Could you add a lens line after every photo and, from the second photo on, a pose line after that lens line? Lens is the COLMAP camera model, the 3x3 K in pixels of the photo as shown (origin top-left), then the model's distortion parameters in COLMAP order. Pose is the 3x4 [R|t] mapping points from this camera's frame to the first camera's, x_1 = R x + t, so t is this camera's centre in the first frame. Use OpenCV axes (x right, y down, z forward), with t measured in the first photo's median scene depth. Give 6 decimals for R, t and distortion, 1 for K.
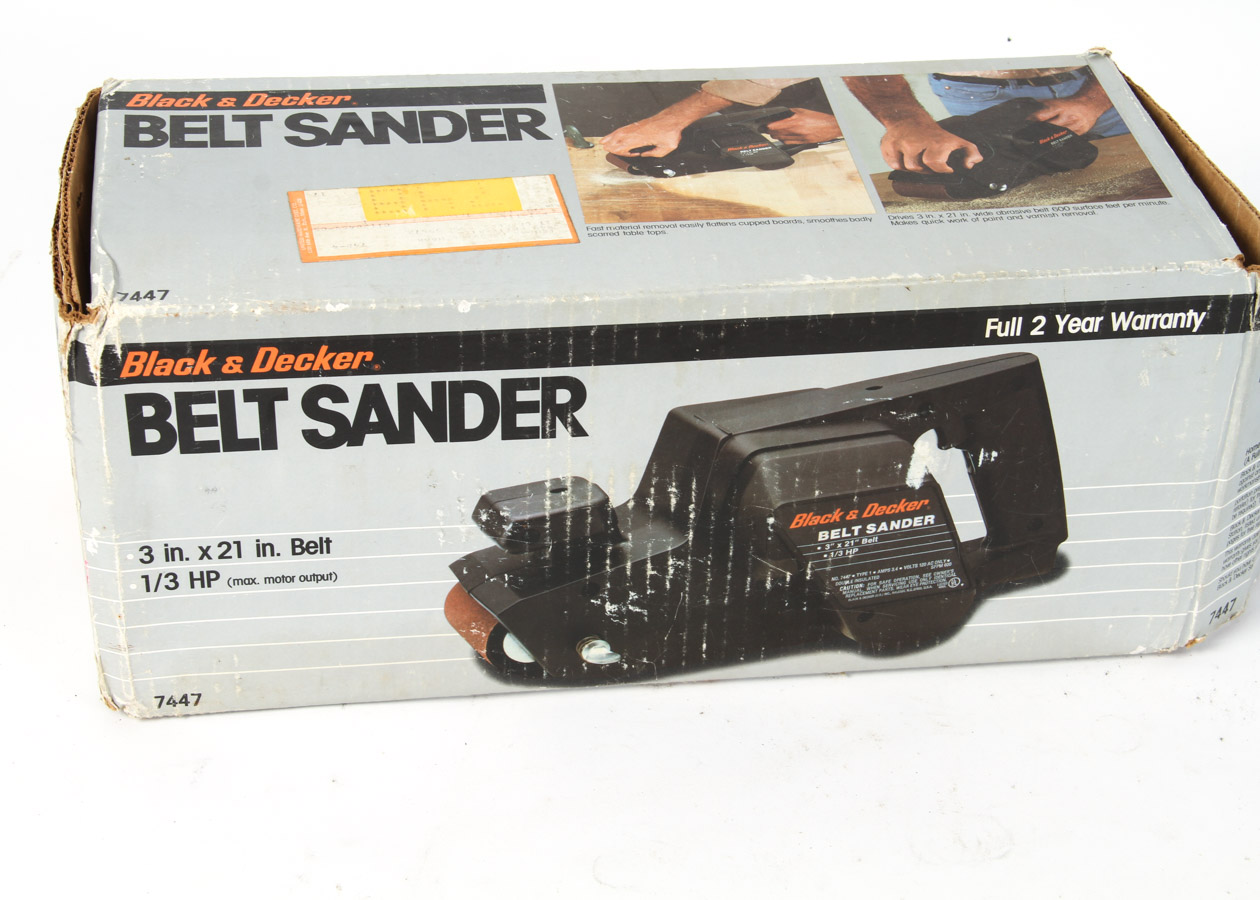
lens RADIAL K [[2234.9, 0, 619.9], [0, 2234.9, 455.9], [0, 0, 1]] dist [0.190219, 0.000000]
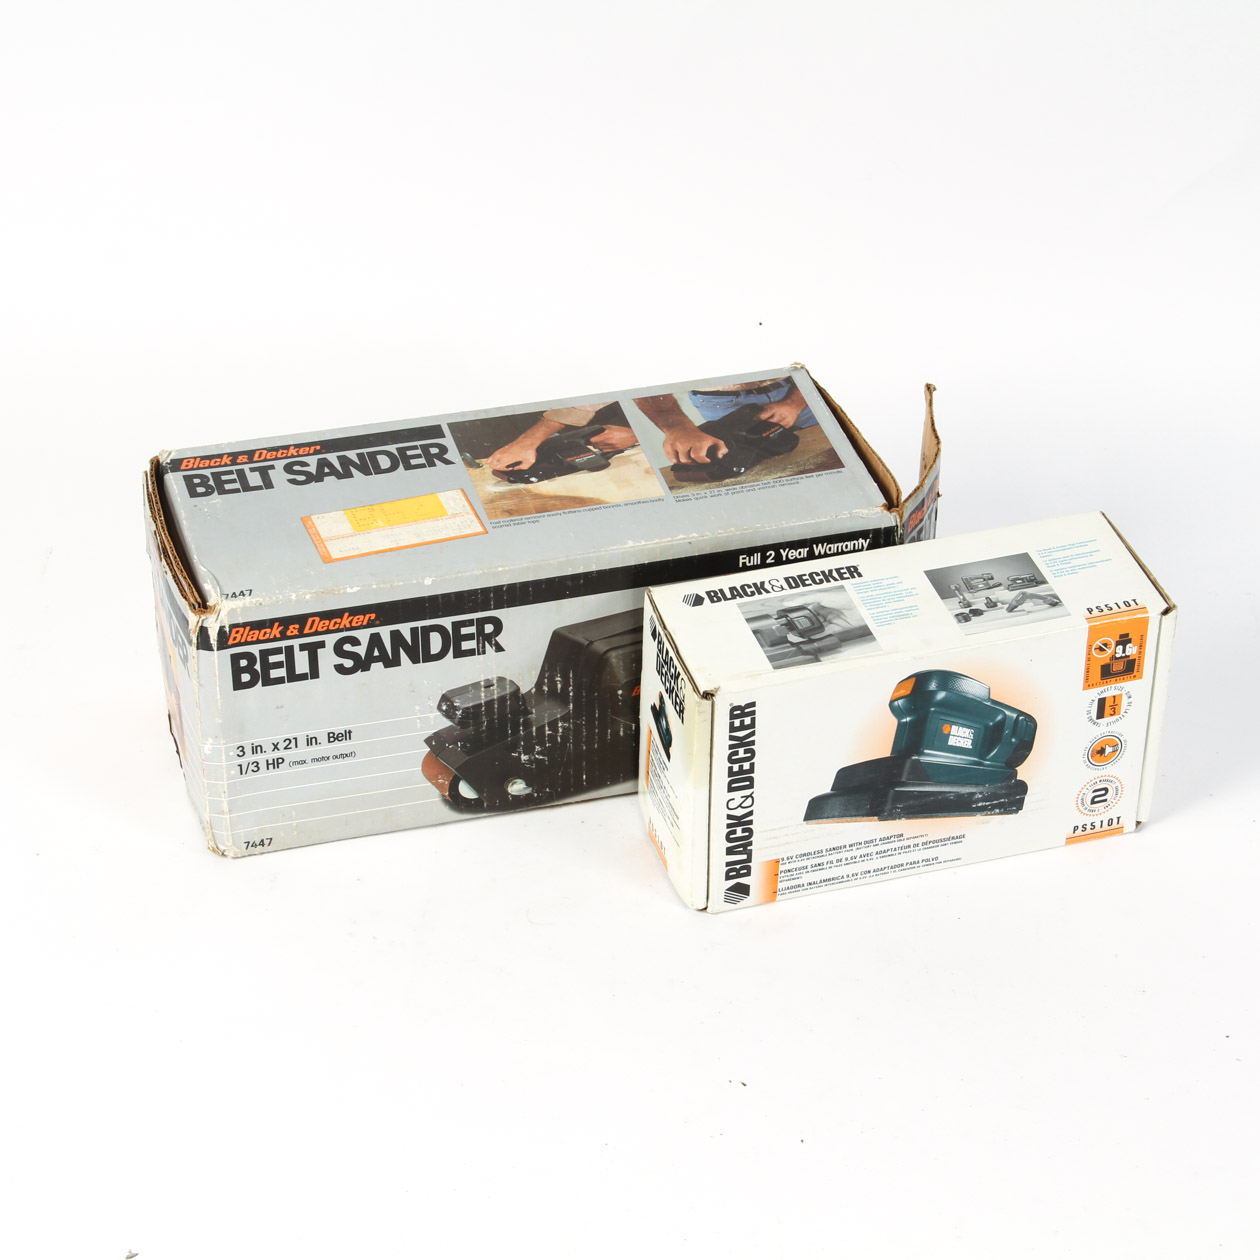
lens RADIAL K [[3542.4, 0, 630.0], [0, 3542.4, 626.5], [0, 0, 1]] dist [0.573266, 0.000000]
pose [[0.989652, -0.098230, 0.104590, -0.188340], [0.098579, 0.995128, 0.001844, -0.021968], [-0.104261, 0.008485, 0.994514, -1.540450]]
